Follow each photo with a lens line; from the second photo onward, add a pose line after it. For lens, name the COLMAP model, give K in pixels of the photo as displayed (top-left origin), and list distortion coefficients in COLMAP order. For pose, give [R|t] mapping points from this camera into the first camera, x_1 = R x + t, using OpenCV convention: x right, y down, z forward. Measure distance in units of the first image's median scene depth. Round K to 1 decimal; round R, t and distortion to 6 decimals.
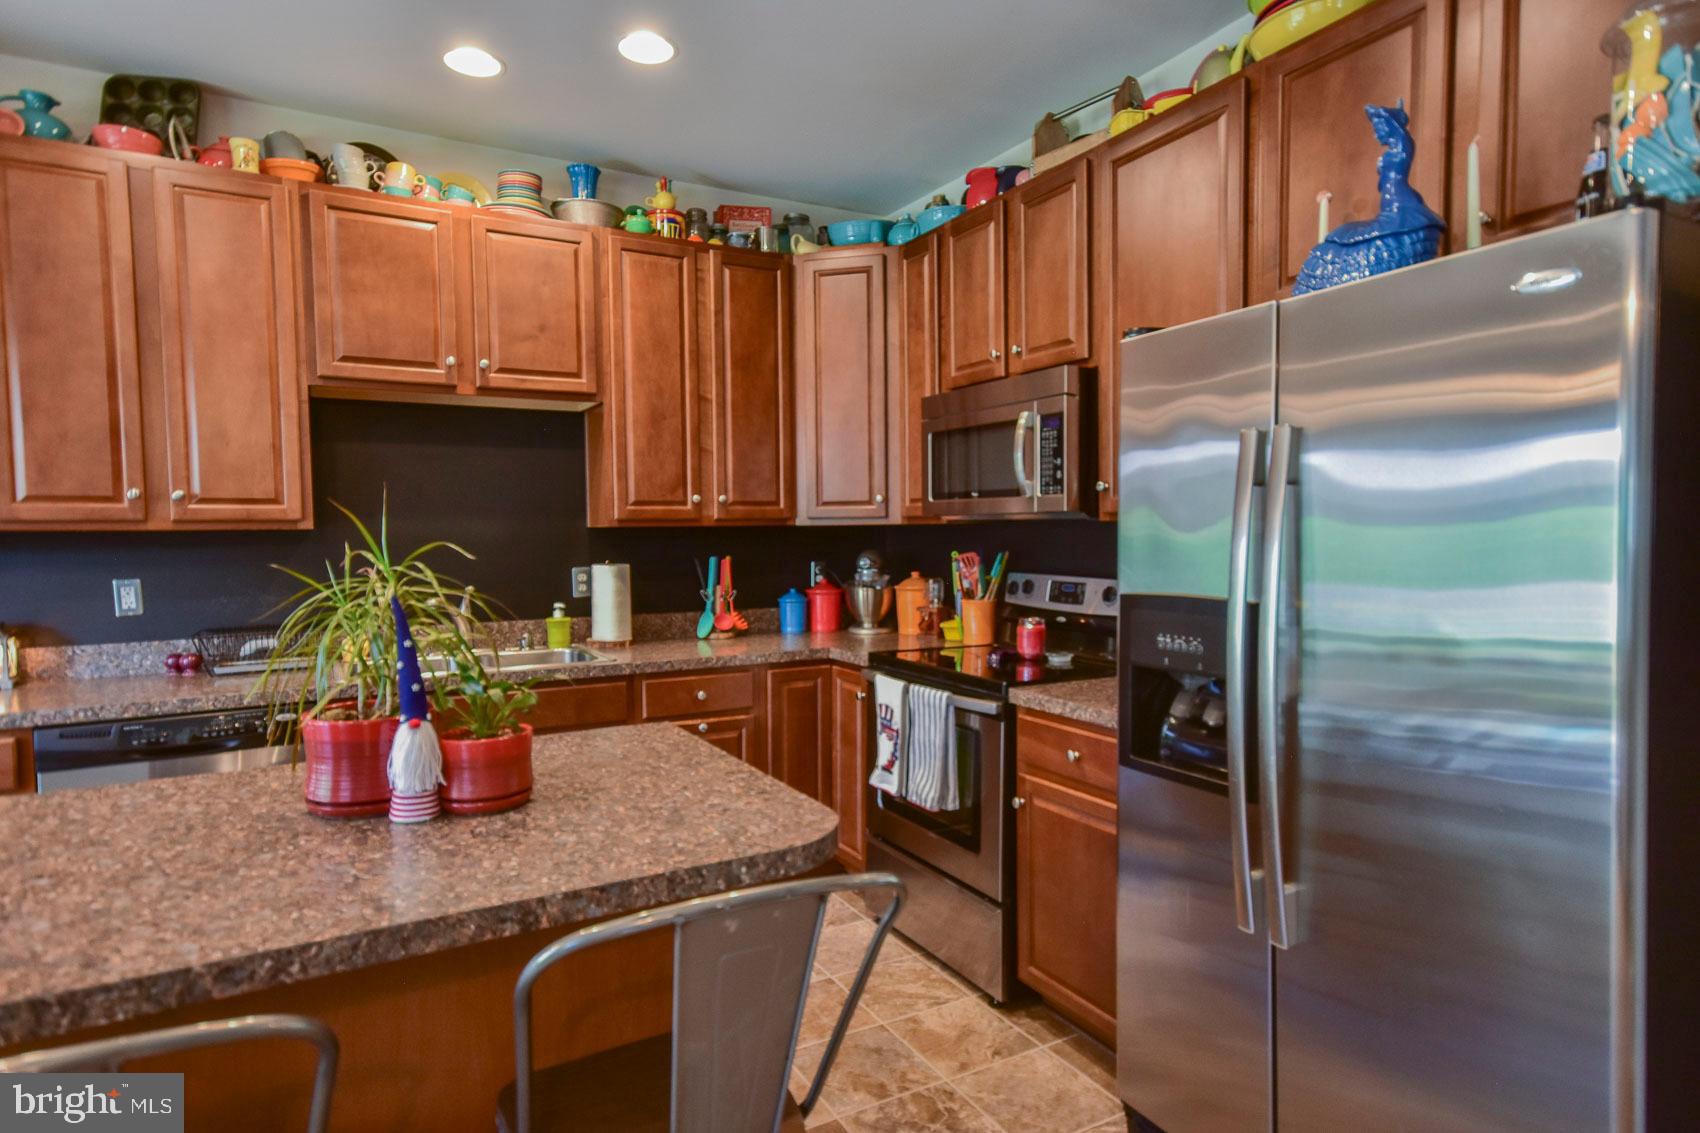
lens RADIAL K [[937.5, 0, 866.6], [0, 937.5, 566.1], [0, 0, 1]] dist [0.024401, 0.007973]
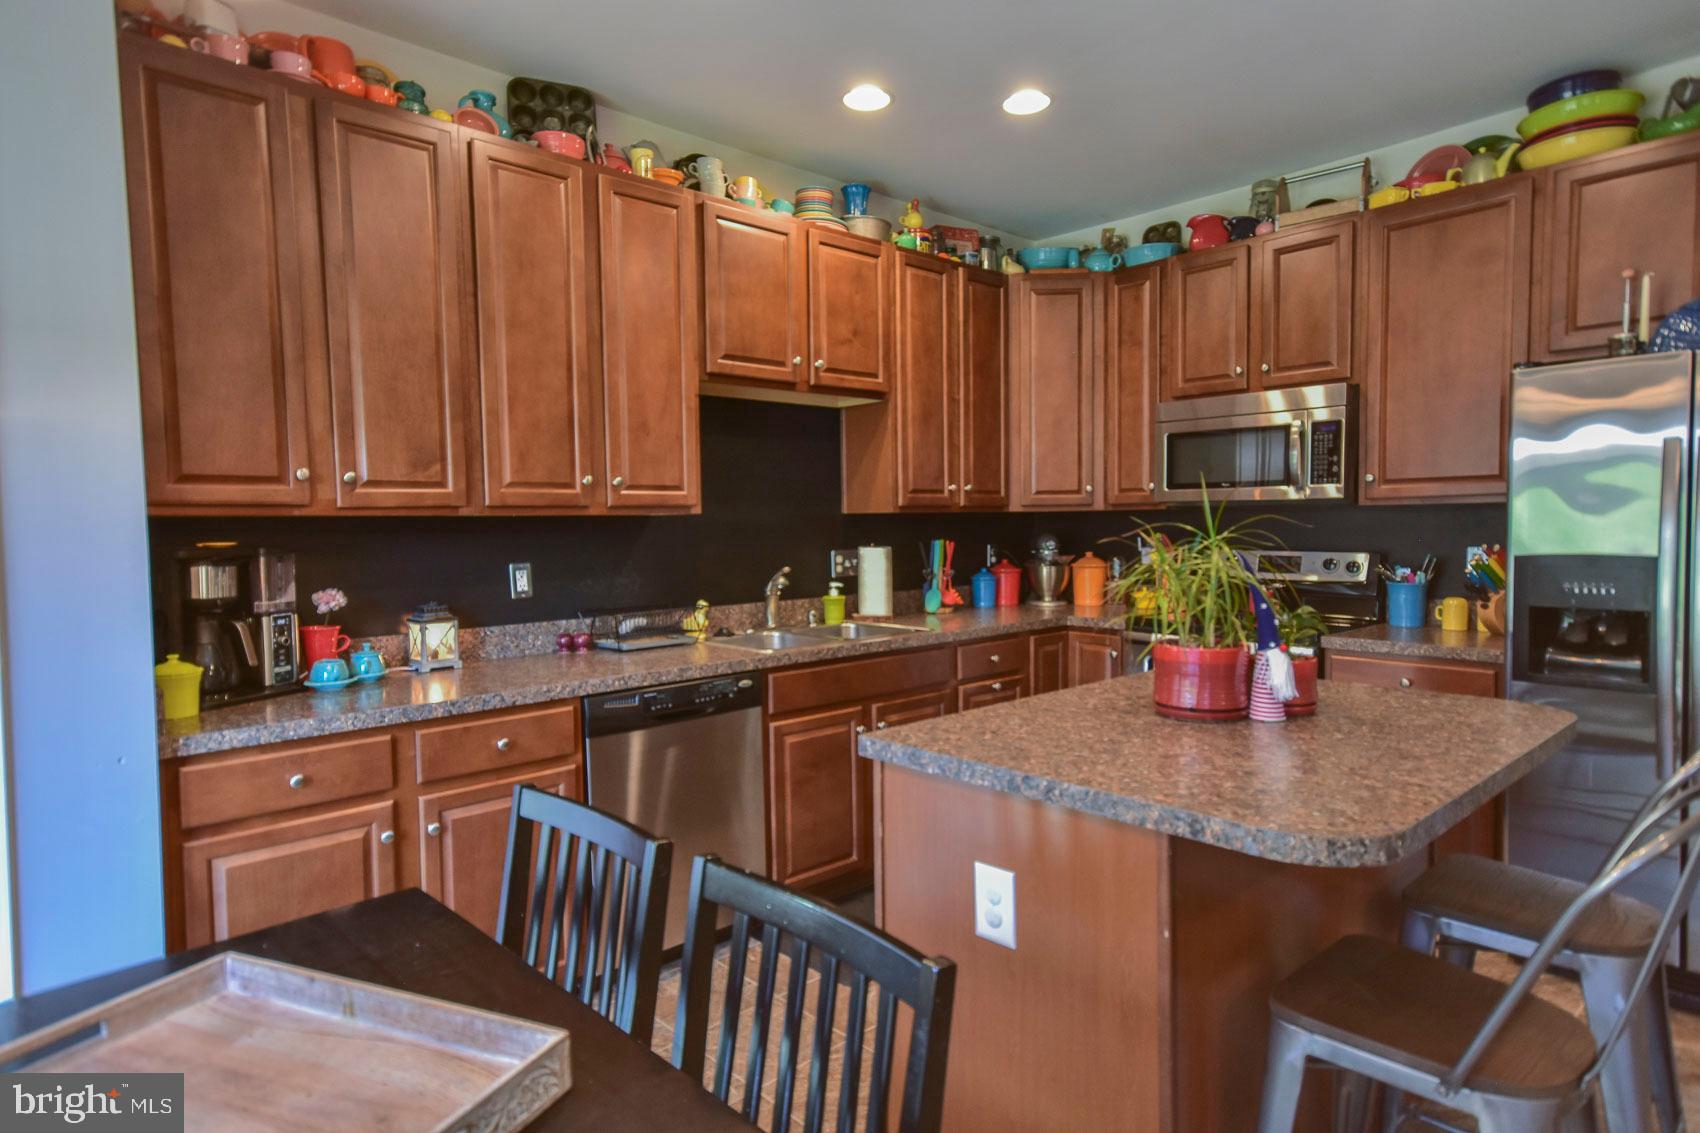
lens RADIAL K [[937.5, 0, 873.9], [0, 937.5, 561.0], [0, 0, 1]] dist [0.024401, 0.007973]
pose [[0.970974, -0.013920, 0.238781, -0.564577], [0.013617, 0.999903, 0.002919, 0.012265], [-0.238799, 0.000418, 0.971069, -0.073744]]
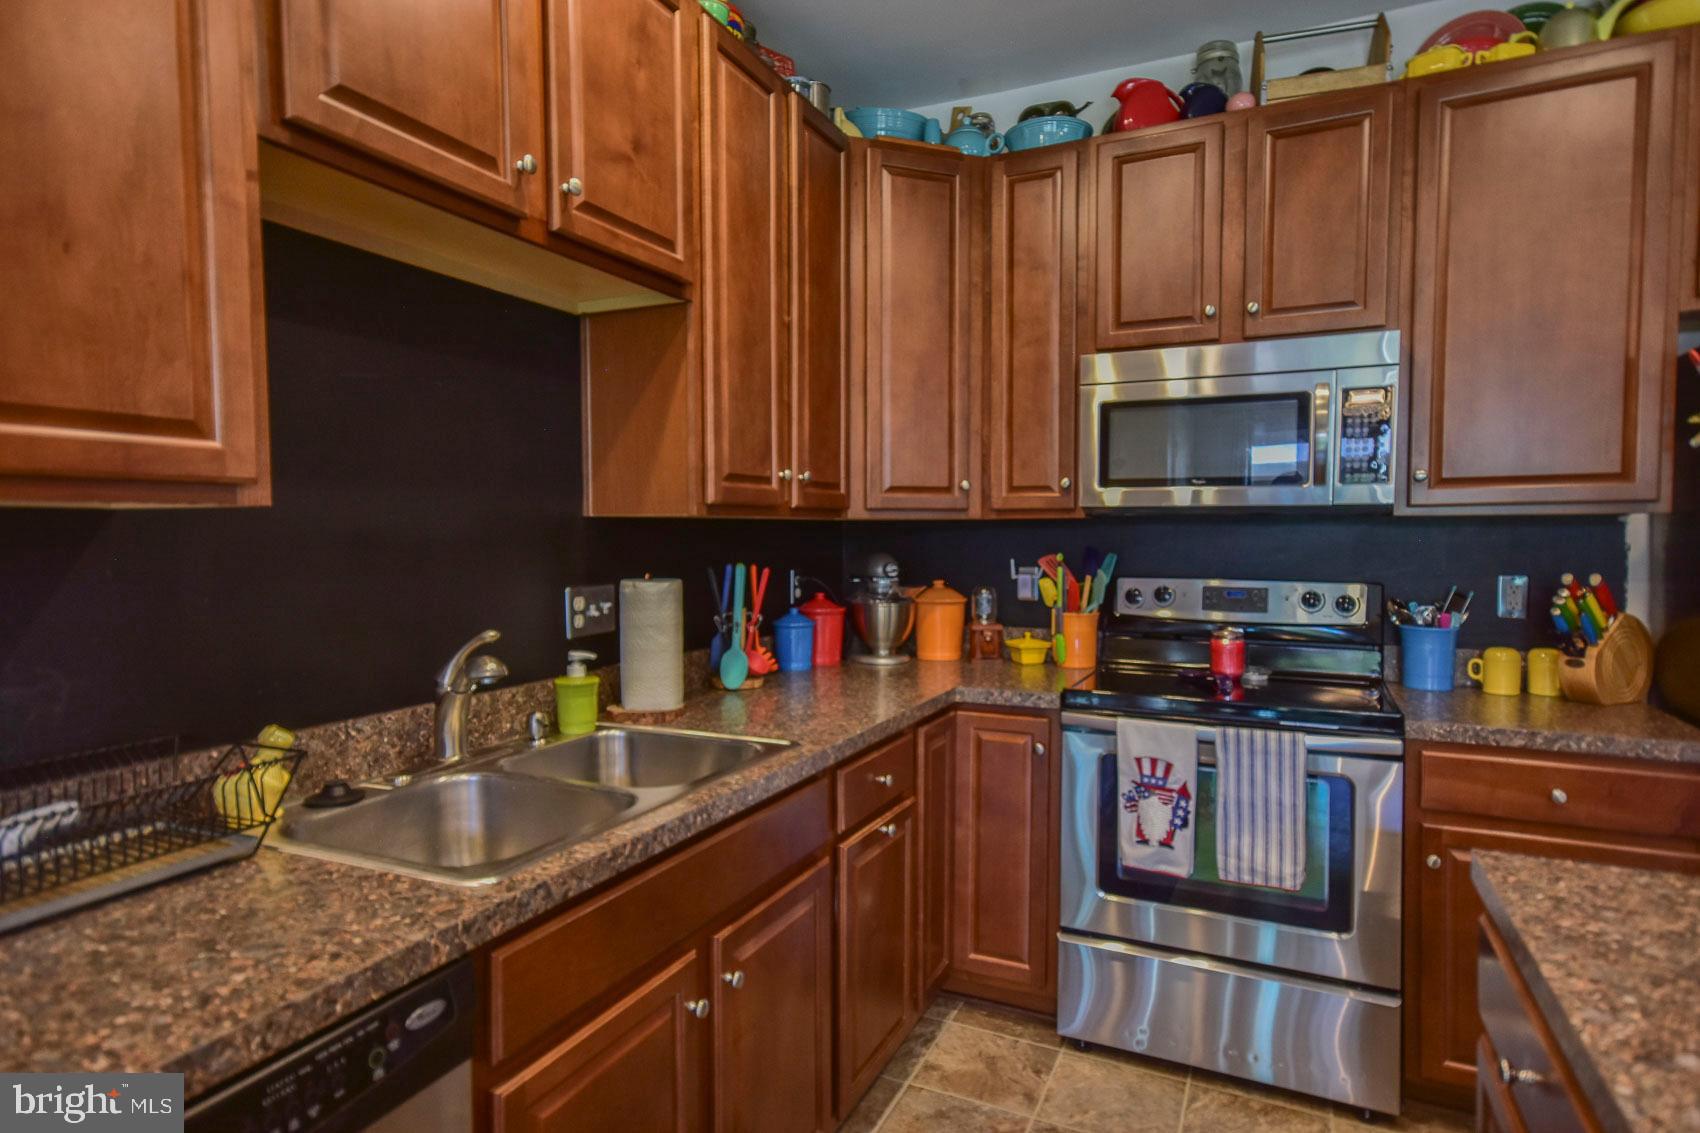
lens RADIAL K [[937.5, 0, 859.4], [0, 937.5, 568.0], [0, 0, 1]] dist [0.024401, 0.007973]
pose [[0.815548, -0.016023, 0.578468, -0.533590], [0.017764, 0.999839, 0.002650, -0.008621], [-0.578417, 0.008114, 0.815701, 0.463239]]
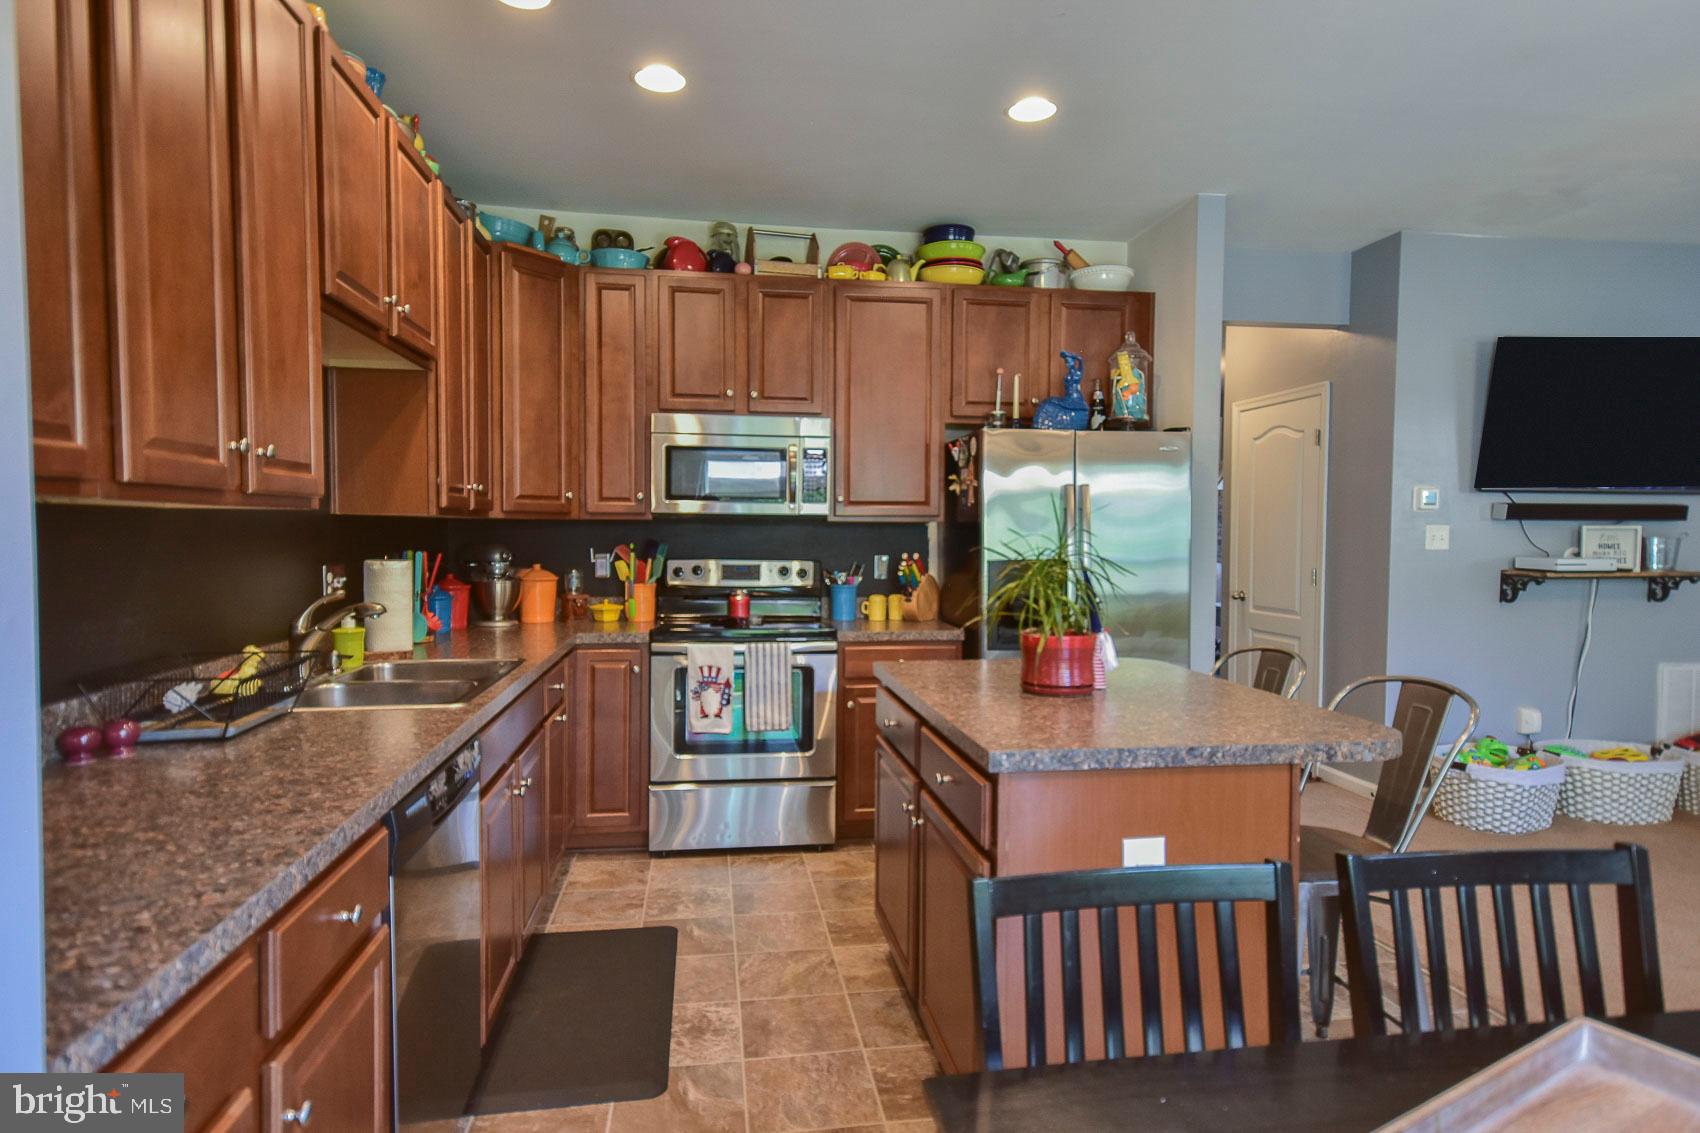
lens RADIAL K [[937.5, 0, 851.9], [0, 937.5, 569.3], [0, 0, 1]] dist [0.024401, 0.007973]
pose [[0.361997, -0.026832, 0.931793, -0.946620], [0.026392, 0.999480, 0.018528, 0.002291], [-0.931806, 0.017884, 0.362517, 0.329399]]
